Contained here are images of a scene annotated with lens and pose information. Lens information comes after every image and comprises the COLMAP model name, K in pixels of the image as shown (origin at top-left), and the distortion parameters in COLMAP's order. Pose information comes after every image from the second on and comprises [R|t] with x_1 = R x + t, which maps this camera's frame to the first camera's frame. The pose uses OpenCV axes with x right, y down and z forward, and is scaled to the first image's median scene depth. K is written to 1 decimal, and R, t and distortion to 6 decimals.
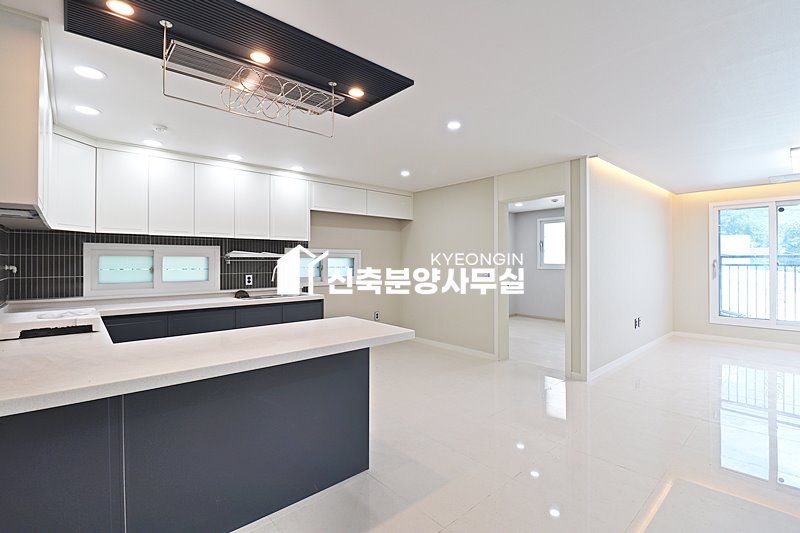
lens RADIAL K [[370.9, 0, 412.8], [0, 370.9, 266.1], [0, 0, 1]] dist [-0.006449, -0.009075]
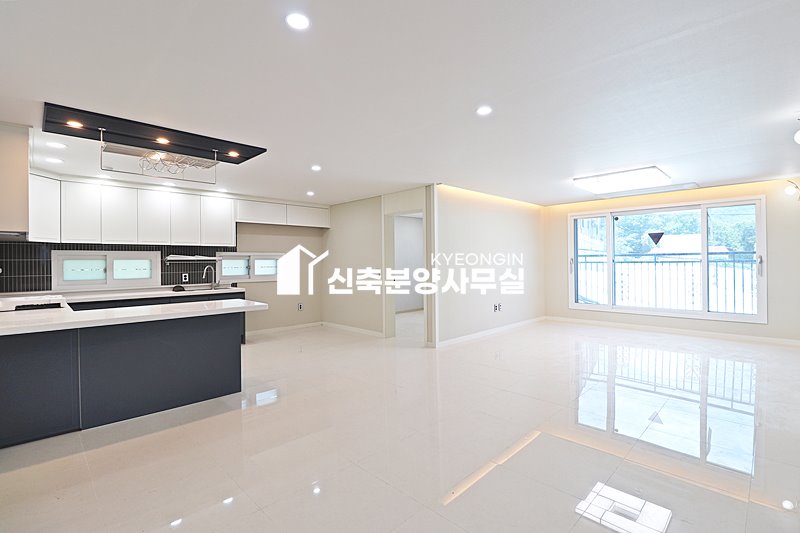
lens RADIAL K [[370.9, 0, 409.2], [0, 370.9, 267.3], [0, 0, 1]] dist [-0.006449, -0.009075]
pose [[0.998521, -0.010494, 0.053343, 0.265602], [0.010422, 0.999944, 0.001630, 0.008250], [-0.053357, -0.001071, 0.998575, -0.319886]]
